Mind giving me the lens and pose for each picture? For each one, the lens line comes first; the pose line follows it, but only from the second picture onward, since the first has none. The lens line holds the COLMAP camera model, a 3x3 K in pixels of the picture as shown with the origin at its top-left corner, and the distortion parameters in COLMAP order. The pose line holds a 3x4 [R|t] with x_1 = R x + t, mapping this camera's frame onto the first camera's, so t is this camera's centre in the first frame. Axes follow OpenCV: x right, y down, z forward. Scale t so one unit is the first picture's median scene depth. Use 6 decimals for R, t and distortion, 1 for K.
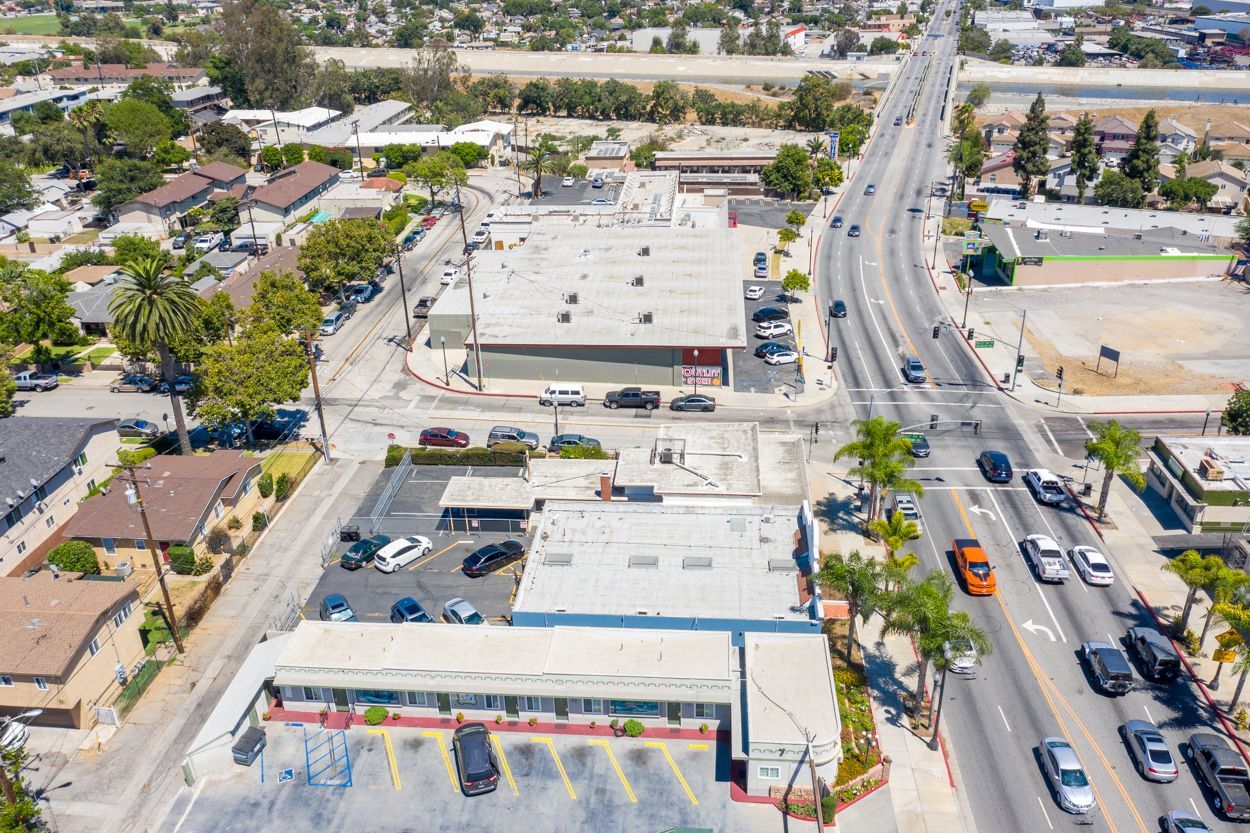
lens RADIAL K [[987.8, 0, 622.0], [0, 987.8, 411.5], [0, 0, 1]] dist [-0.011239, 0.008409]
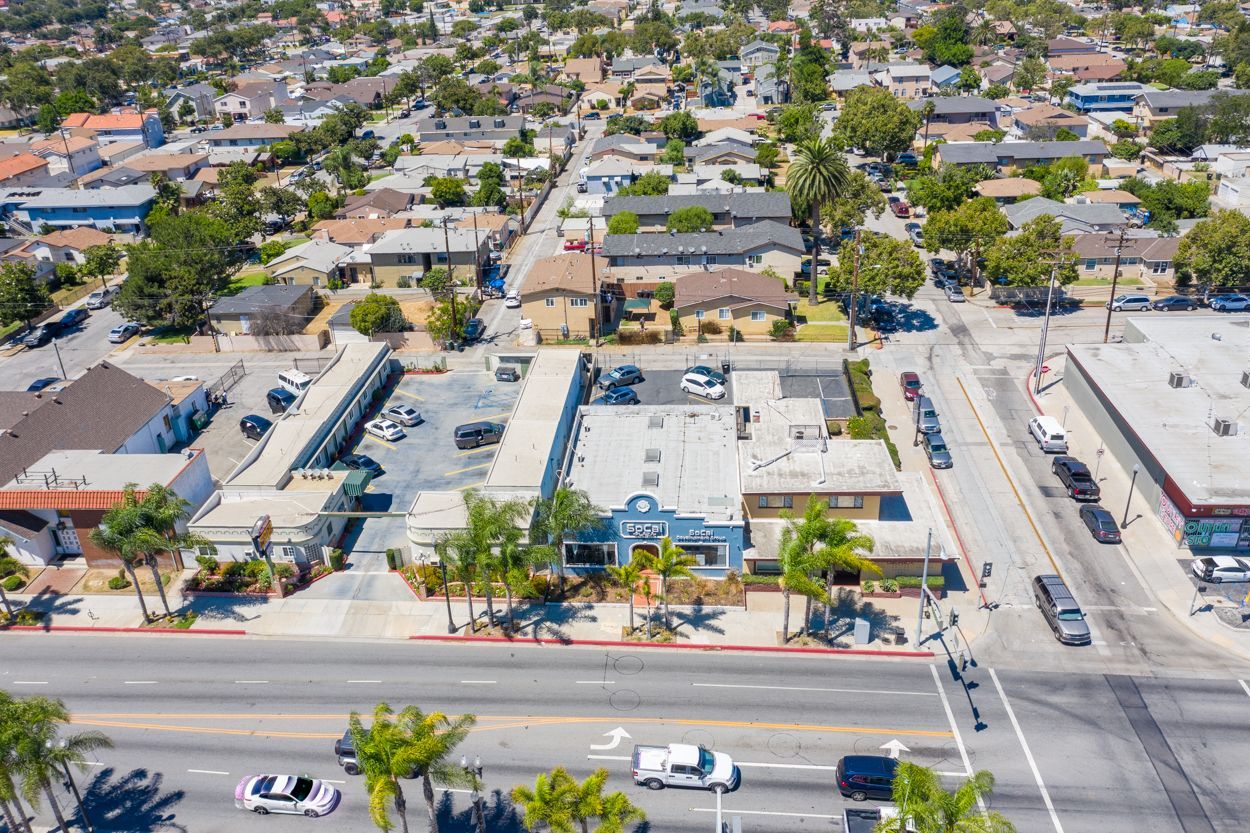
lens RADIAL K [[987.8, 0, 622.0], [0, 987.8, 411.5], [0, 0, 1]] dist [-0.011239, 0.008409]
pose [[0.013012, 0.463030, -0.886247, 0.451006], [-0.401816, 0.814032, 0.419400, -0.159045], [0.915628, 0.350651, 0.196645, 0.318095]]
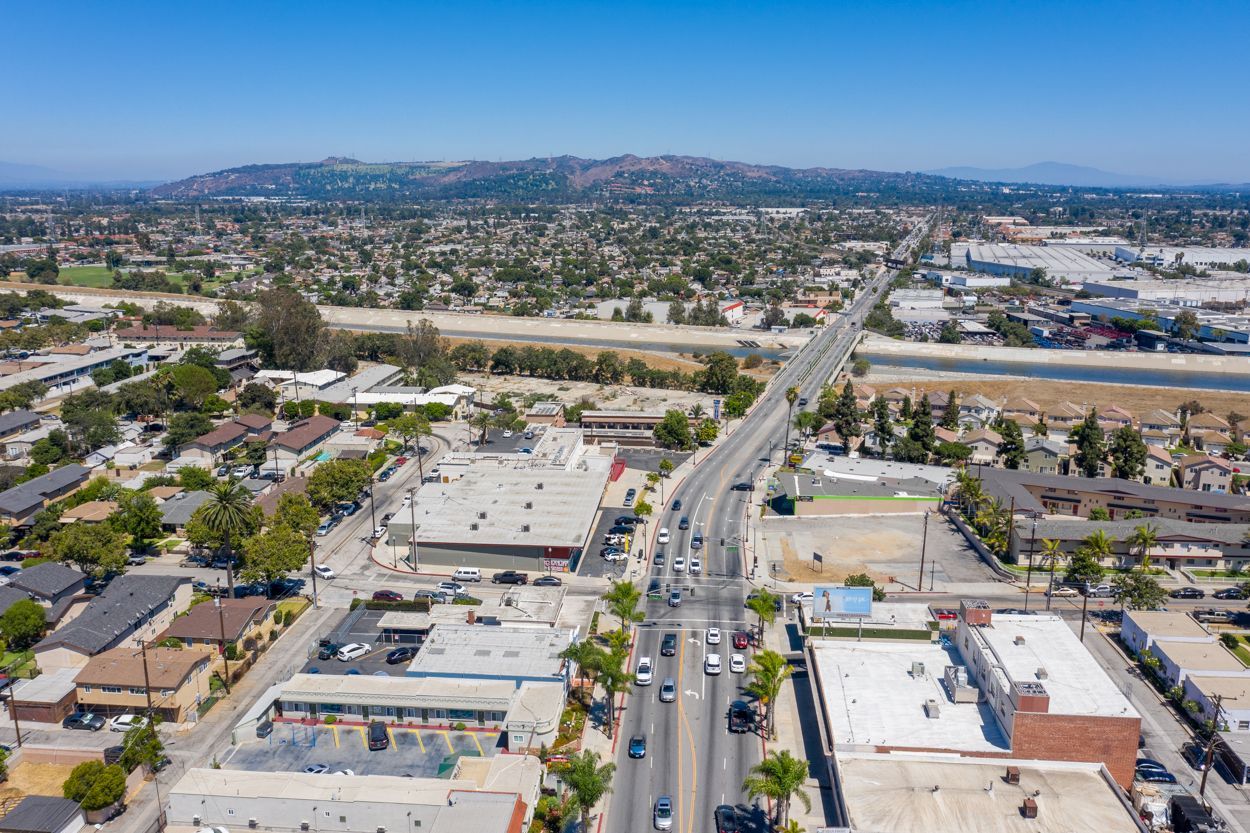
lens RADIAL K [[987.8, 0, 622.0], [0, 987.8, 411.5], [0, 0, 1]] dist [-0.011239, 0.008409]
pose [[0.999715, 0.023683, 0.003162, 0.117266], [-0.022302, 0.972399, -0.232255, 0.059963], [-0.008575, 0.232119, 0.972650, -0.398516]]
